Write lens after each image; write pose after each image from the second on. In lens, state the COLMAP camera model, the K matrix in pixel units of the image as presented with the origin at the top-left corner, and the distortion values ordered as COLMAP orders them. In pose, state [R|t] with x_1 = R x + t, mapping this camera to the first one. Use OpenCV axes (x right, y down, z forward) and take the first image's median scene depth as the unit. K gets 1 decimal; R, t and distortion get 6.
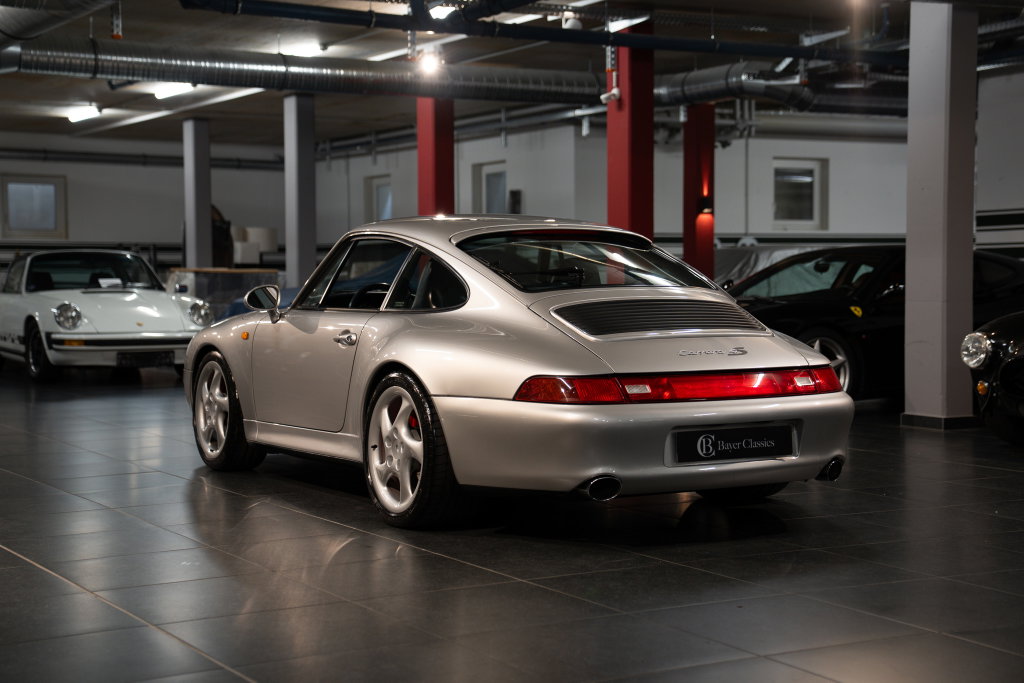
lens RADIAL K [[1666.5, 0, 515.7], [0, 1666.5, 337.1], [0, 0, 1]] dist [0.299246, 0.000000]
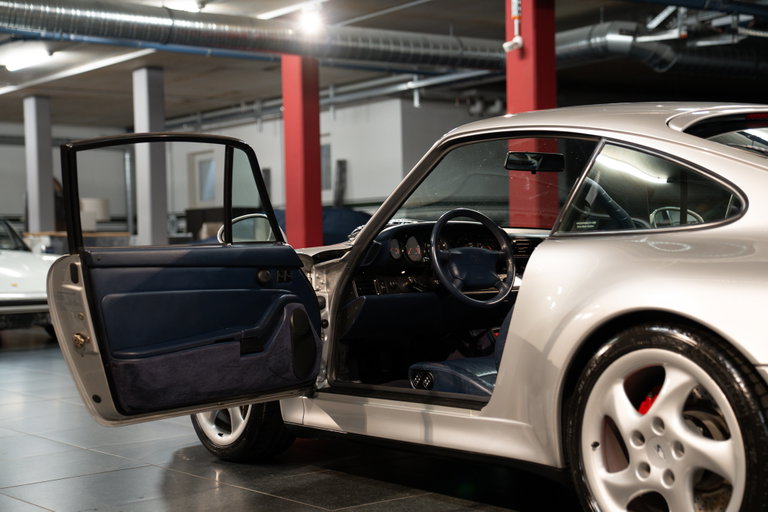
lens RADIAL K [[1256.3, 0, 381.8], [0, 1256.3, 260.3], [0, 0, 1]] dist [0.348679, 0.000000]
pose [[0.993328, -0.016475, 0.114140, -0.108864], [0.019754, 0.999422, -0.027653, 0.003574], [-0.113618, 0.029723, 0.993080, 0.261722]]
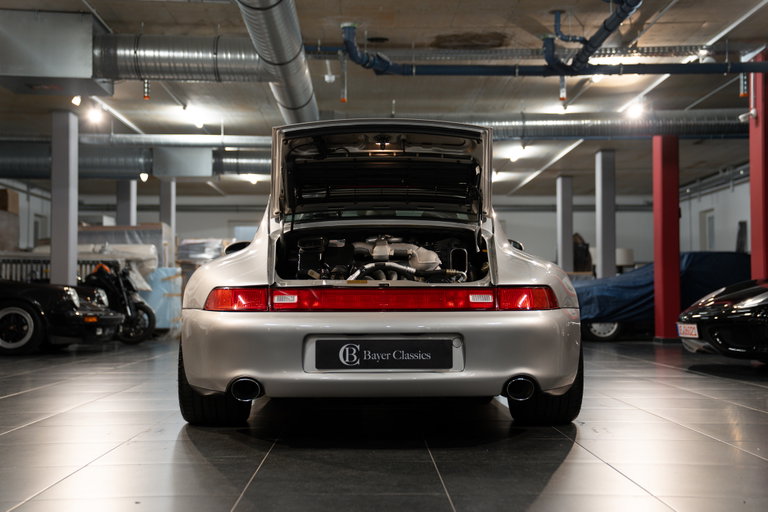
lens RADIAL K [[1027.7, 0, 381.9], [0, 1027.7, 256.8], [0, 0, 1]] dist [0.197514, 0.000000]
pose [[0.870675, -0.017680, -0.491542, 0.201069], [-0.021131, 0.997087, -0.073292, 0.022735], [0.491405, 0.074200, 0.867764, 0.199869]]
